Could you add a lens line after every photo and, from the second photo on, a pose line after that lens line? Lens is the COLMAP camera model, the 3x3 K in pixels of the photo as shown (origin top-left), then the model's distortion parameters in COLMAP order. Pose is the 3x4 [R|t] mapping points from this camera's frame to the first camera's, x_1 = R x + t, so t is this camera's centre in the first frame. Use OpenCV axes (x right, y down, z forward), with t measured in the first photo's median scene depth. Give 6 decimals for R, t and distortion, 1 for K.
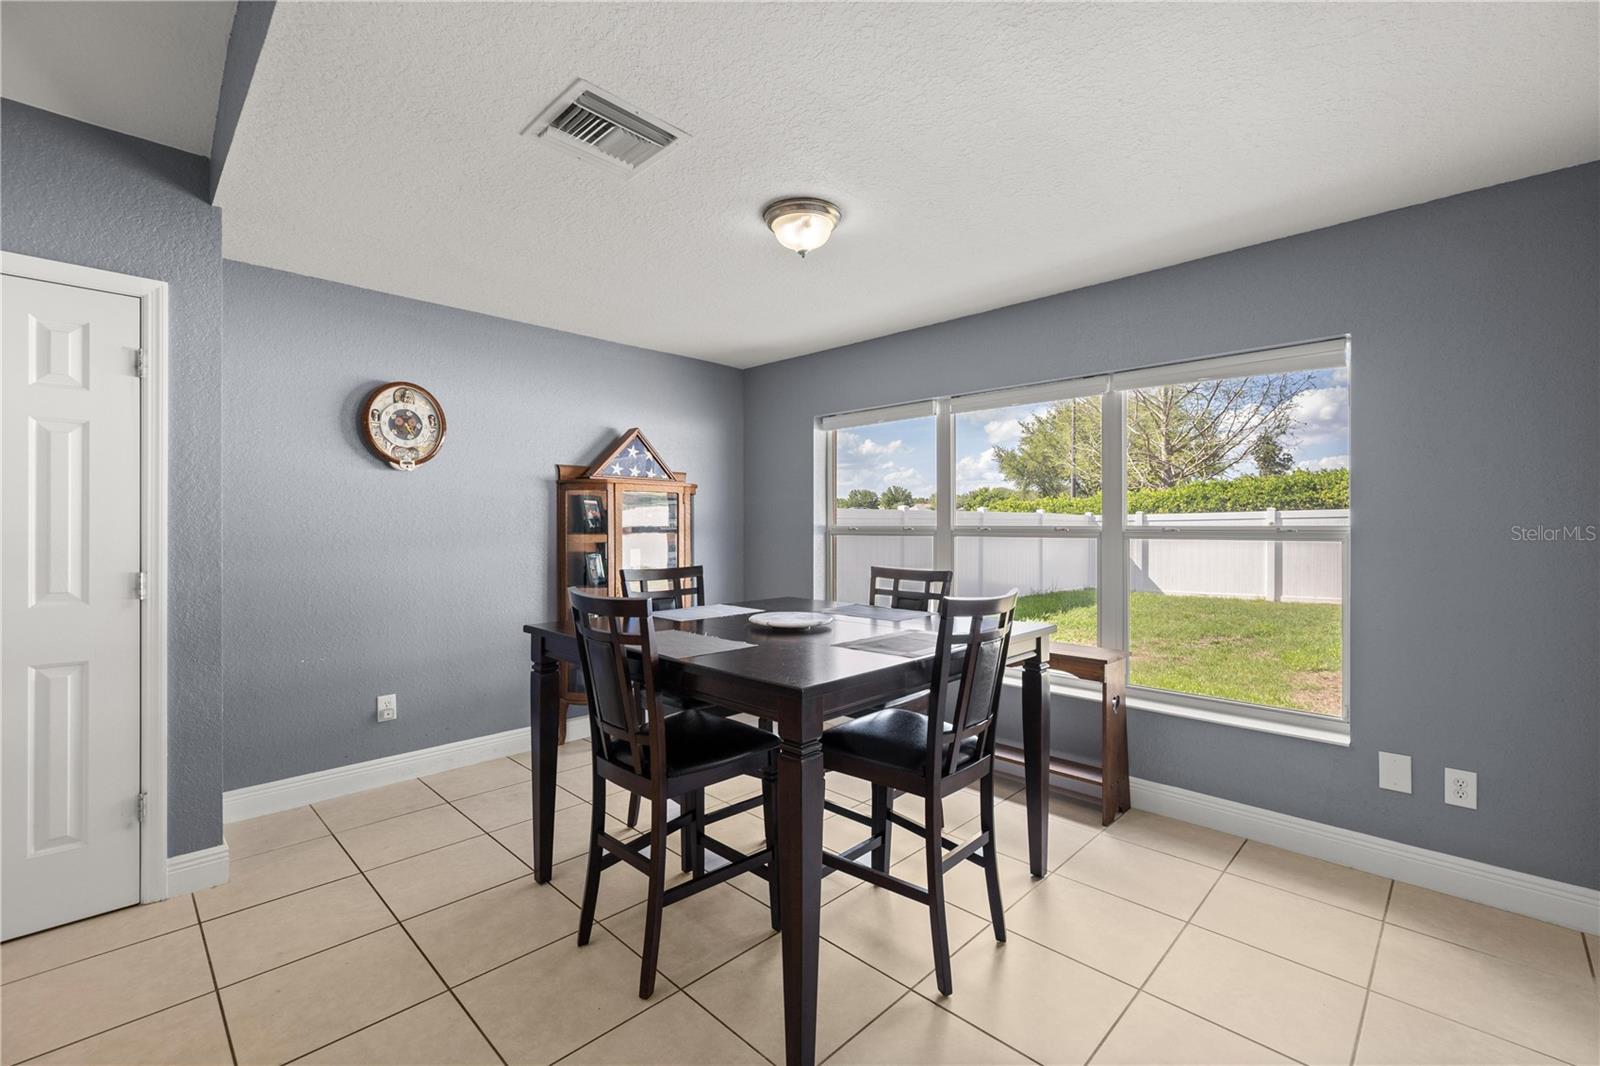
lens RADIAL K [[676.7, 0, 790.1], [0, 676.7, 527.9], [0, 0, 1]] dist [0.002575, -0.000657]
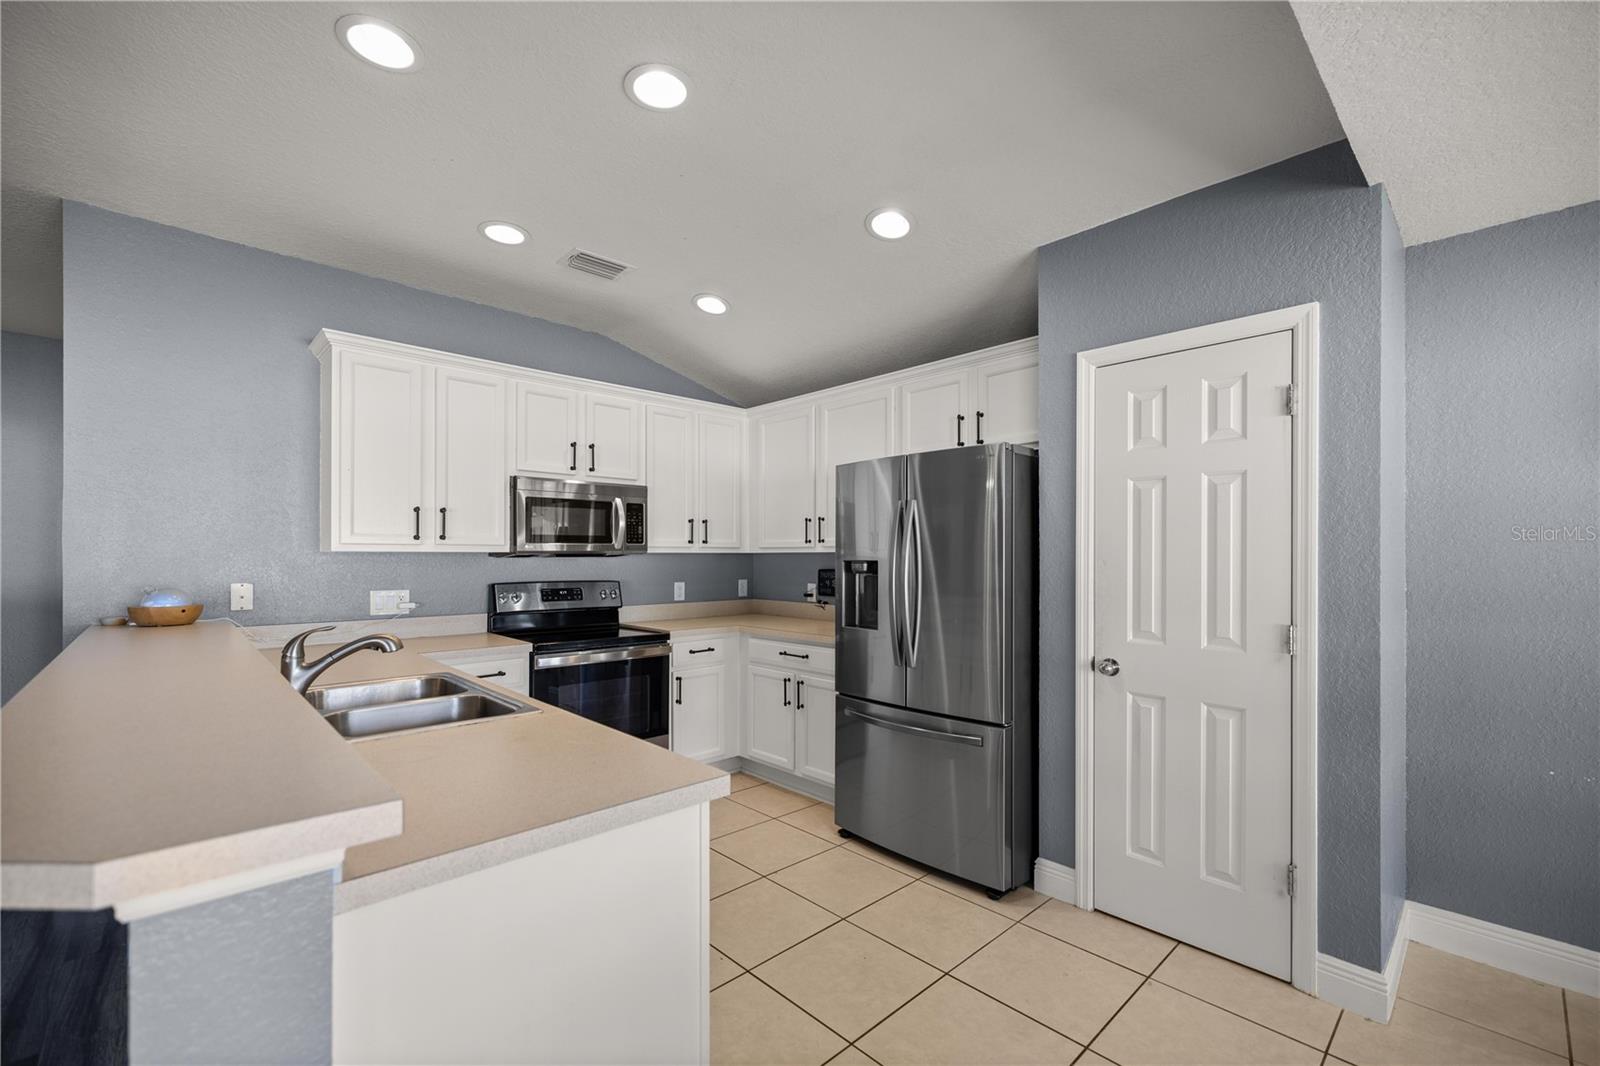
lens RADIAL K [[676.7, 0, 802.0], [0, 676.7, 553.6], [0, 0, 1]] dist [0.002575, -0.000657]
pose [[-0.027196, -0.003056, -0.999625, -0.015136], [-0.004714, 0.999985, -0.002929, -0.026785], [0.999619, 0.004633, -0.027210, 0.361161]]
